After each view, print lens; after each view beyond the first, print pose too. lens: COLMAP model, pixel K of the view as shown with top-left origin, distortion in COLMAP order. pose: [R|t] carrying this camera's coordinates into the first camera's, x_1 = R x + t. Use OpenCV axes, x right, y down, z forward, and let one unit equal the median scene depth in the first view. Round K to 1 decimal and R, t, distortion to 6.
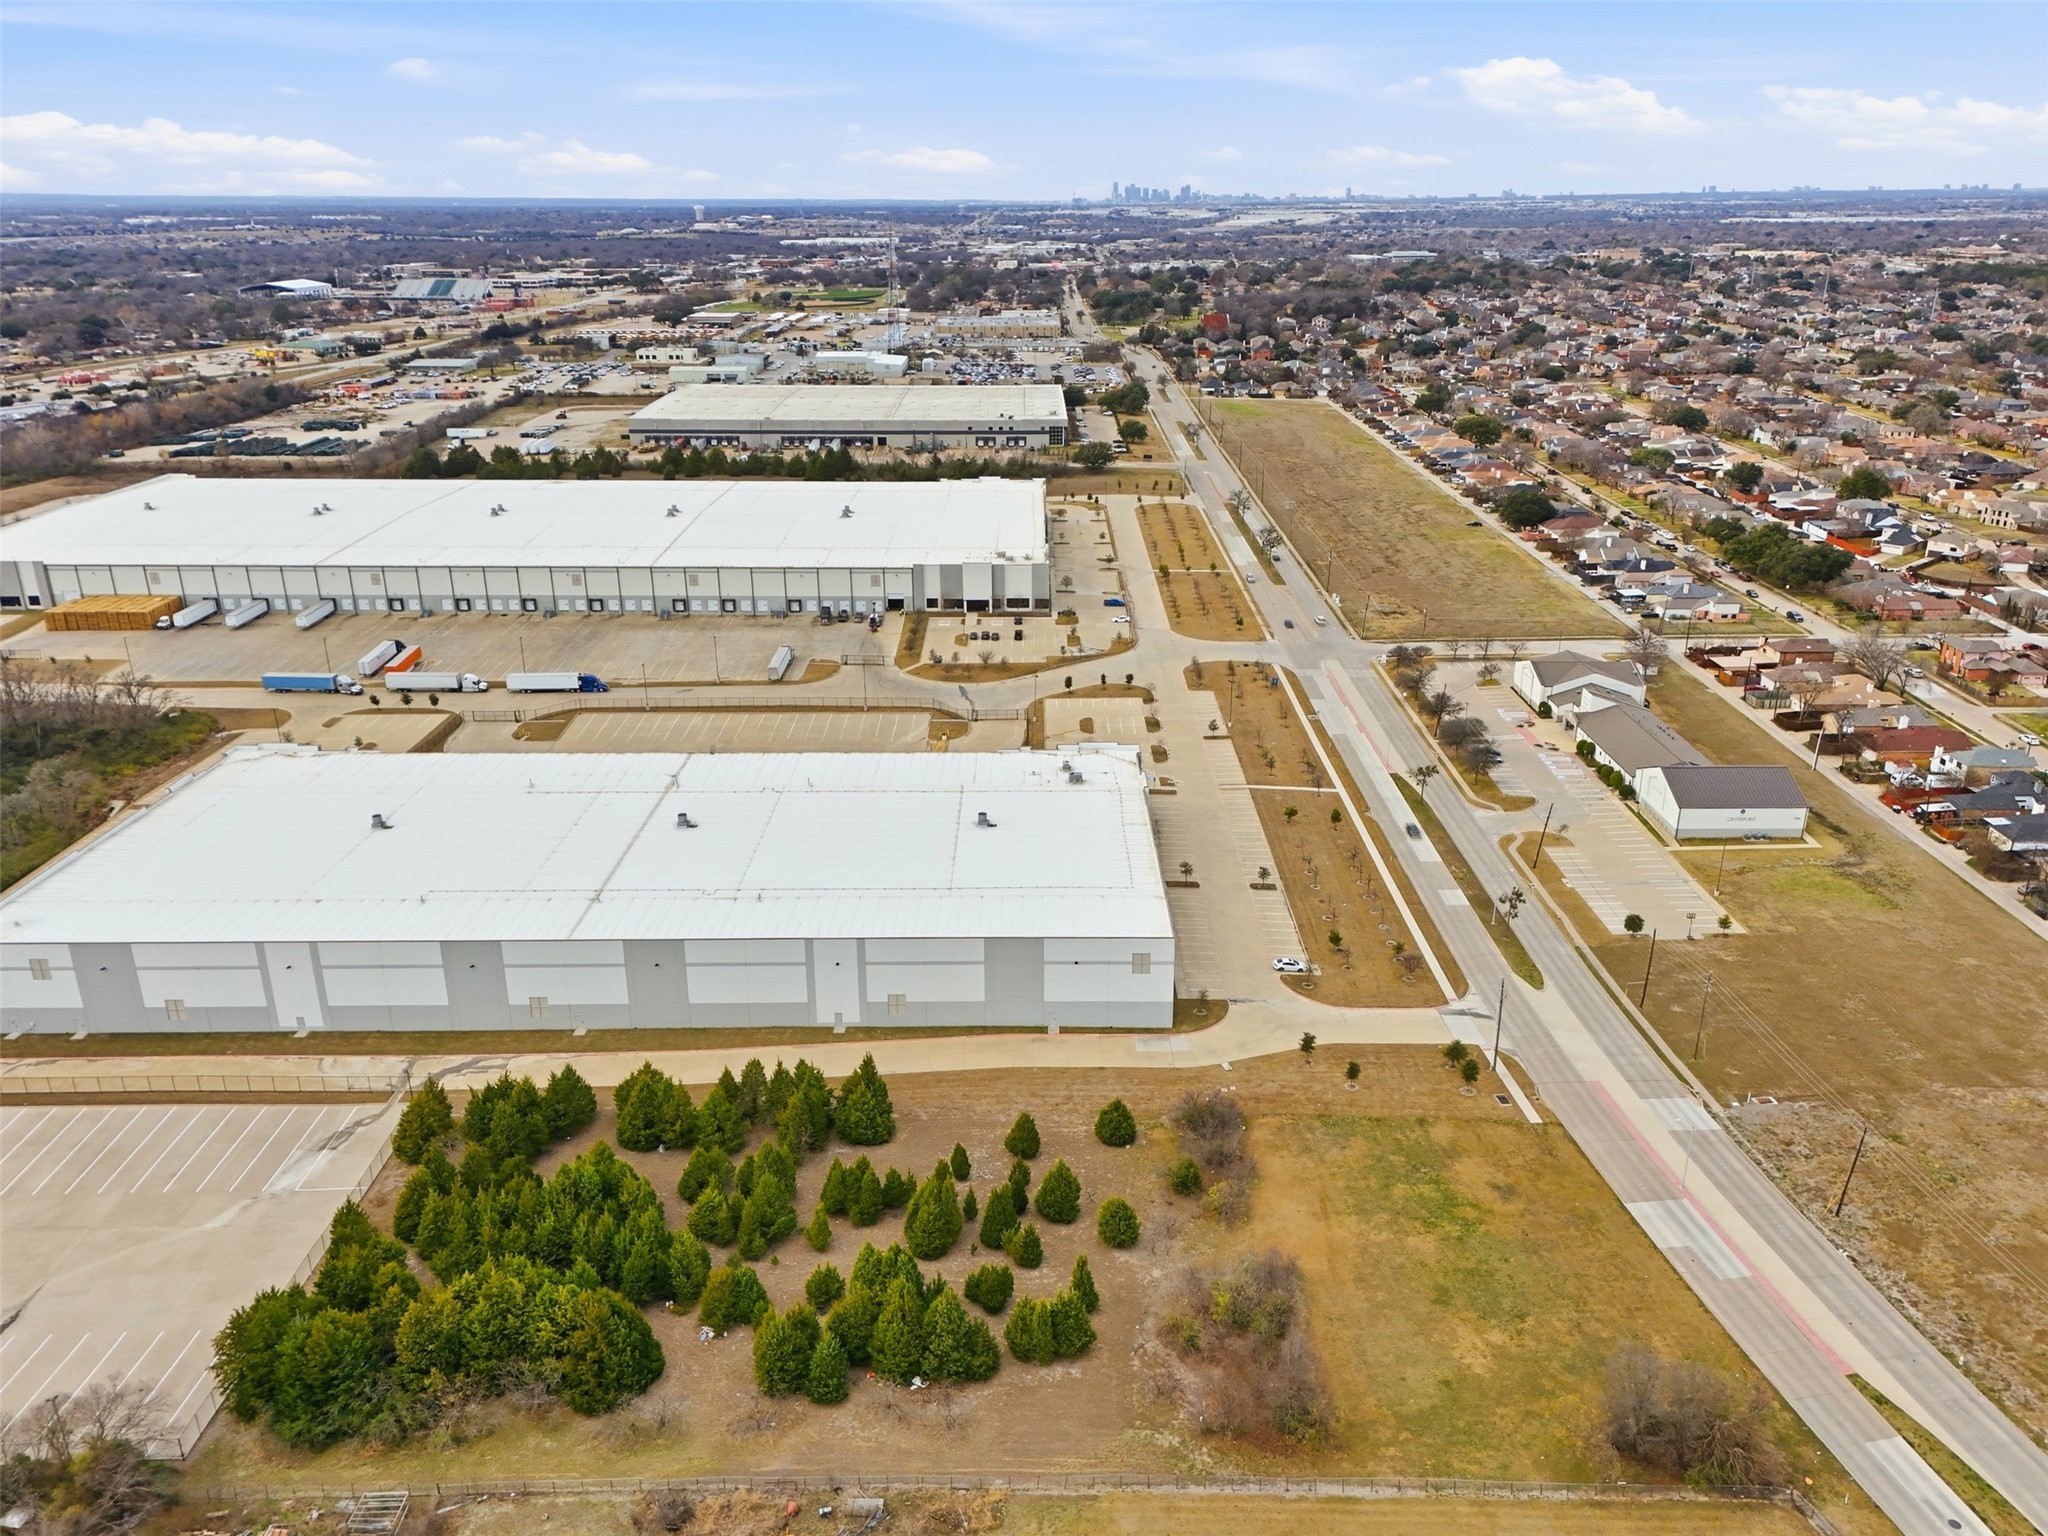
lens RADIAL K [[1512.4, 0, 1029.3], [0, 1512.4, 771.2], [0, 0, 1]] dist [0.079905, -0.069077]
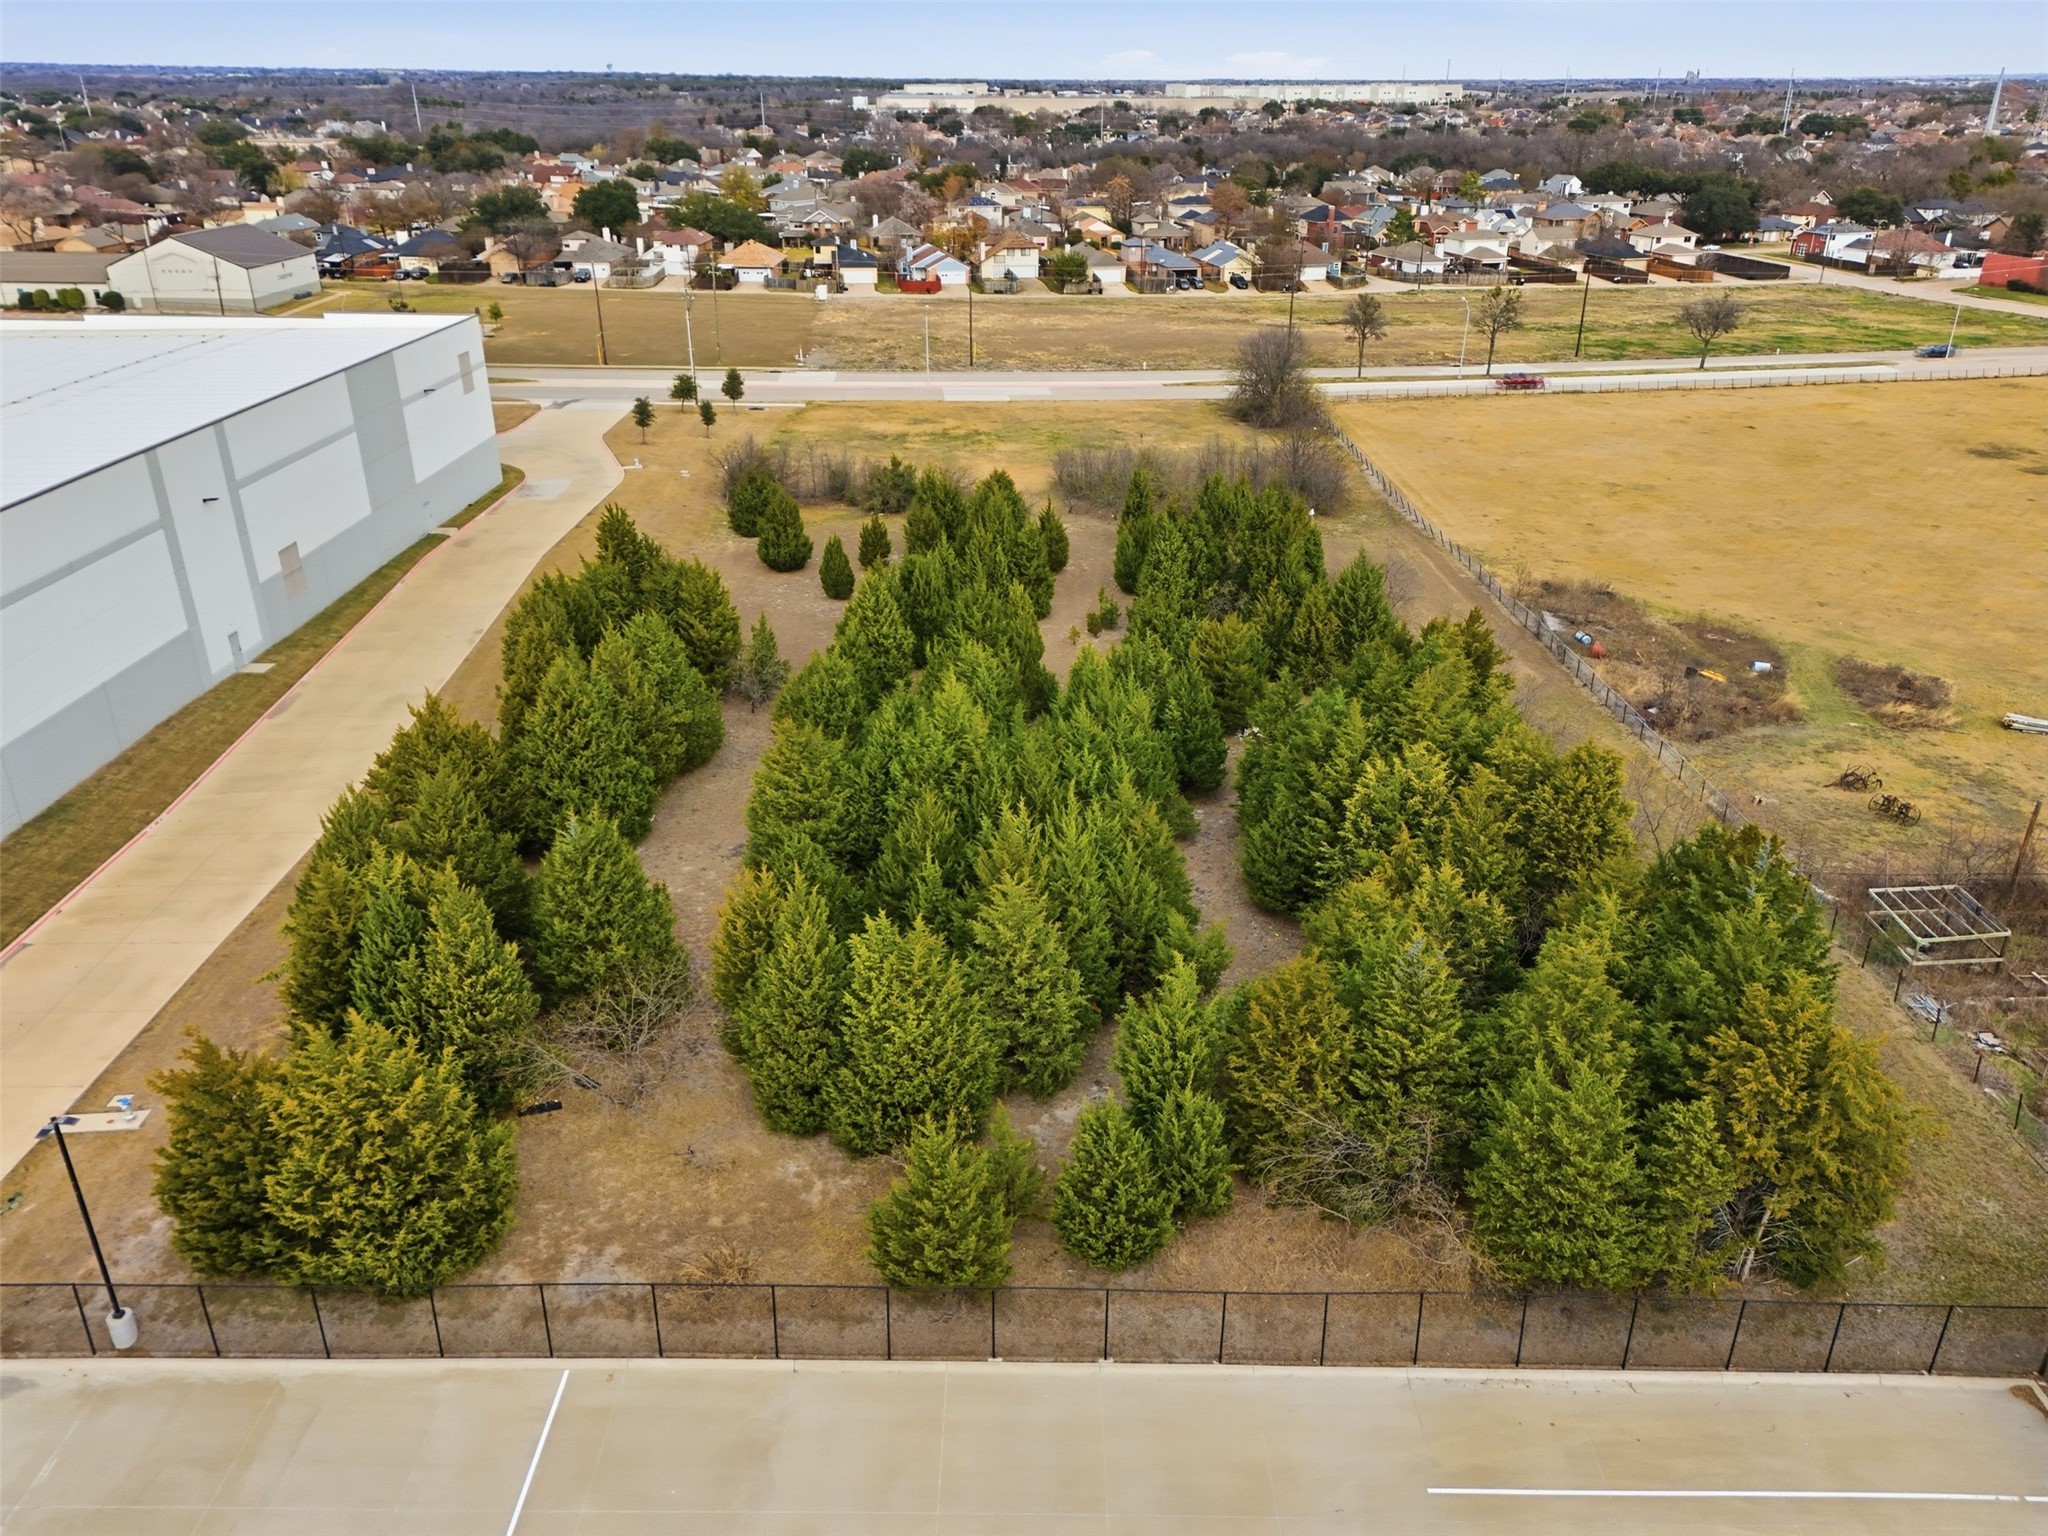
lens RADIAL K [[1512.4, 0, 1029.3], [0, 1512.4, 771.2], [0, 0, 1]] dist [0.079905, -0.069077]
pose [[0.004593, -0.410916, 0.911662, -0.313364], [0.350508, 0.854495, 0.383383, 0.062859], [-0.936548, 0.317784, 0.147954, 0.441314]]
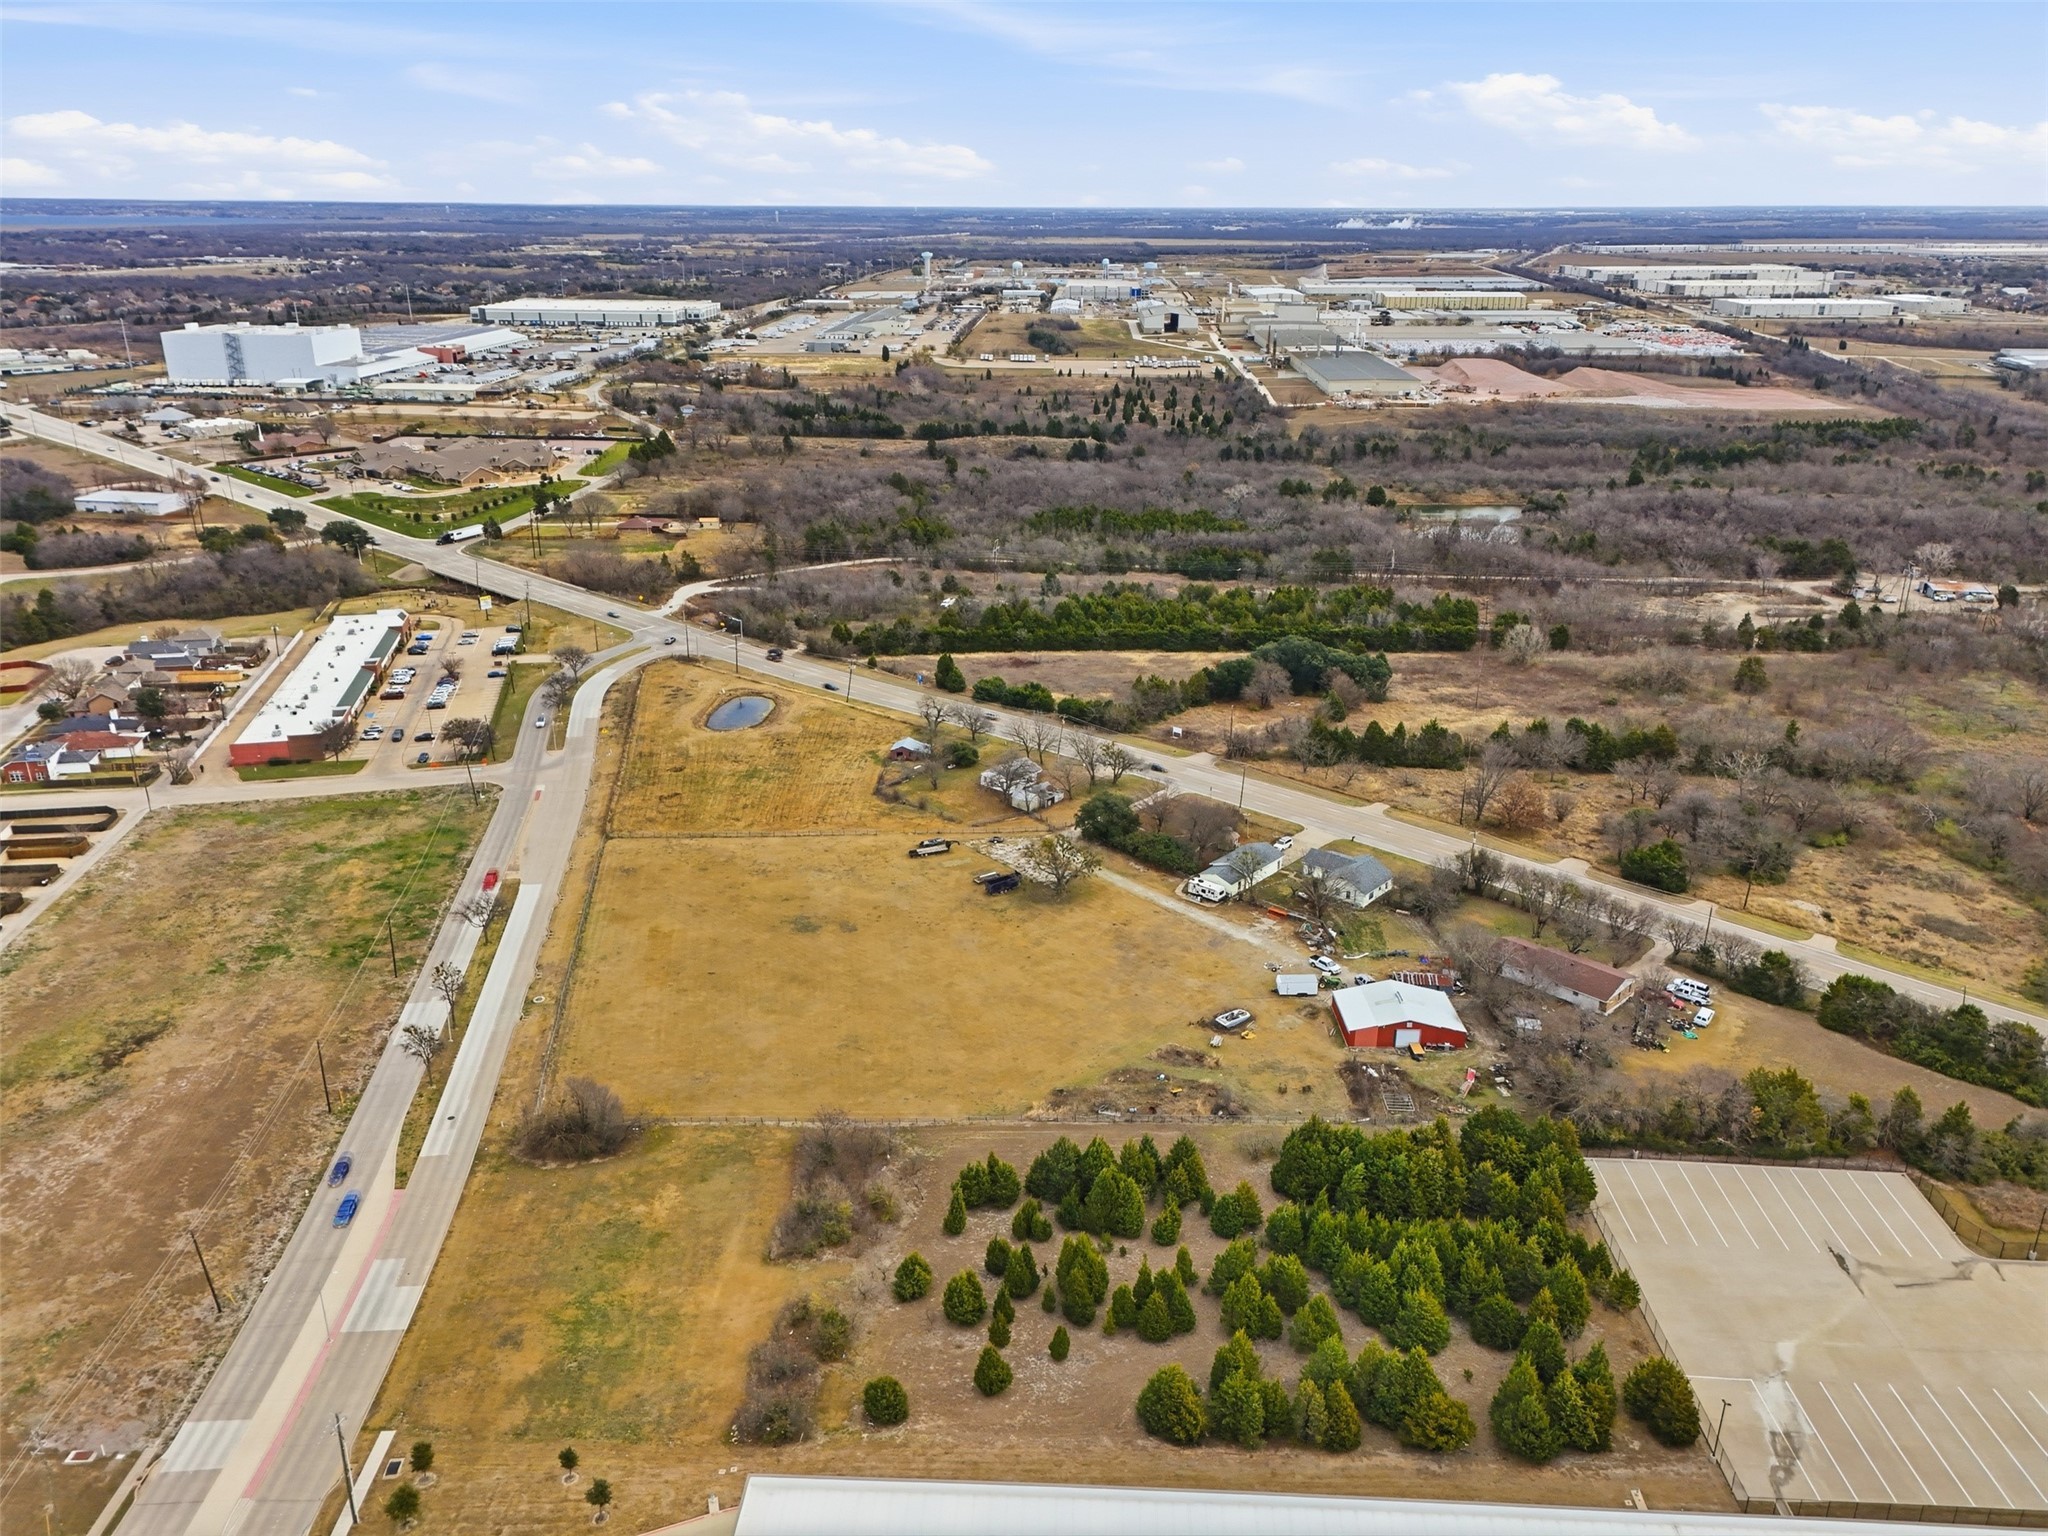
lens RADIAL K [[1495.9, 0, 1029.2], [0, 1495.9, 769.2], [0, 0, 1]] dist [0.074622, -0.064775]
pose [[-0.999076, -0.019789, 0.038165, -0.028081], [0.010477, 0.748920, 0.662578, -0.332529], [-0.041694, 0.662365, -0.748020, 0.752014]]
